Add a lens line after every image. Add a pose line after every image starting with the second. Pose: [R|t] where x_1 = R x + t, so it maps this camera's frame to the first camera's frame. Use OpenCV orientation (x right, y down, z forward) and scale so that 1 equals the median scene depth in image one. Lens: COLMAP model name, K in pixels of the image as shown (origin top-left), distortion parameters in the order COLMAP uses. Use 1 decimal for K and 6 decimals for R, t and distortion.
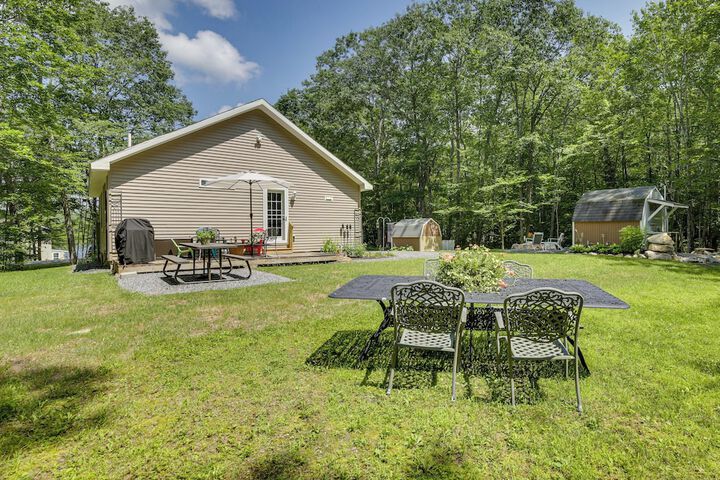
lens RADIAL K [[403.9, 0, 360.0], [0, 403.9, 240.0], [0, 0, 1]] dist [-0.008053, -0.000597]
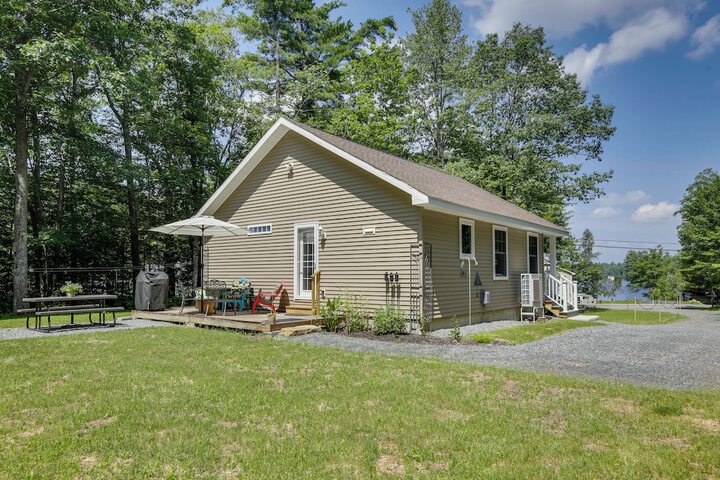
lens RADIAL K [[474.0, 0, 359.9], [0, 474.0, 253.7], [0, 0, 1]] dist [0.000263, 0.000808]
pose [[0.265158, -0.043471, -0.963225, 0.644727], [-0.021517, 0.998468, -0.050985, -0.033802], [0.963965, 0.034245, 0.263816, 0.856726]]
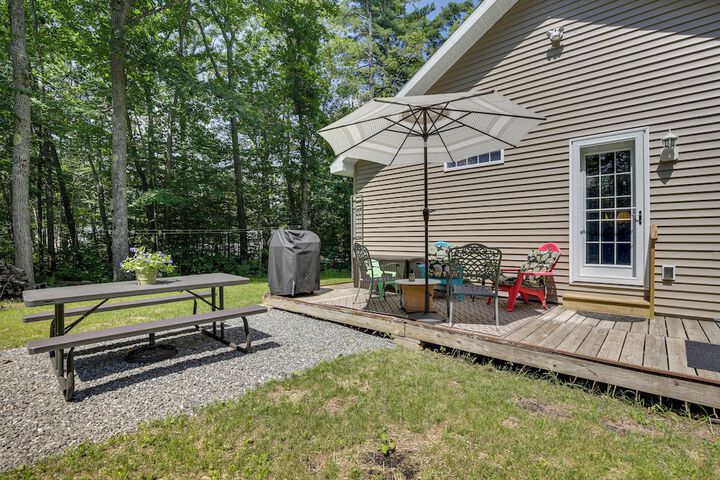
lens RADIAL K [[329.1, 0, 384.2], [0, 329.1, 240.1], [0, 0, 1]] dist [-0.017265, -0.000199]
pose [[0.258585, 0.002637, -0.965985, 0.035092], [-0.022971, 0.999730, -0.003420, -0.026461], [0.965715, 0.023074, 0.258576, 0.710652]]
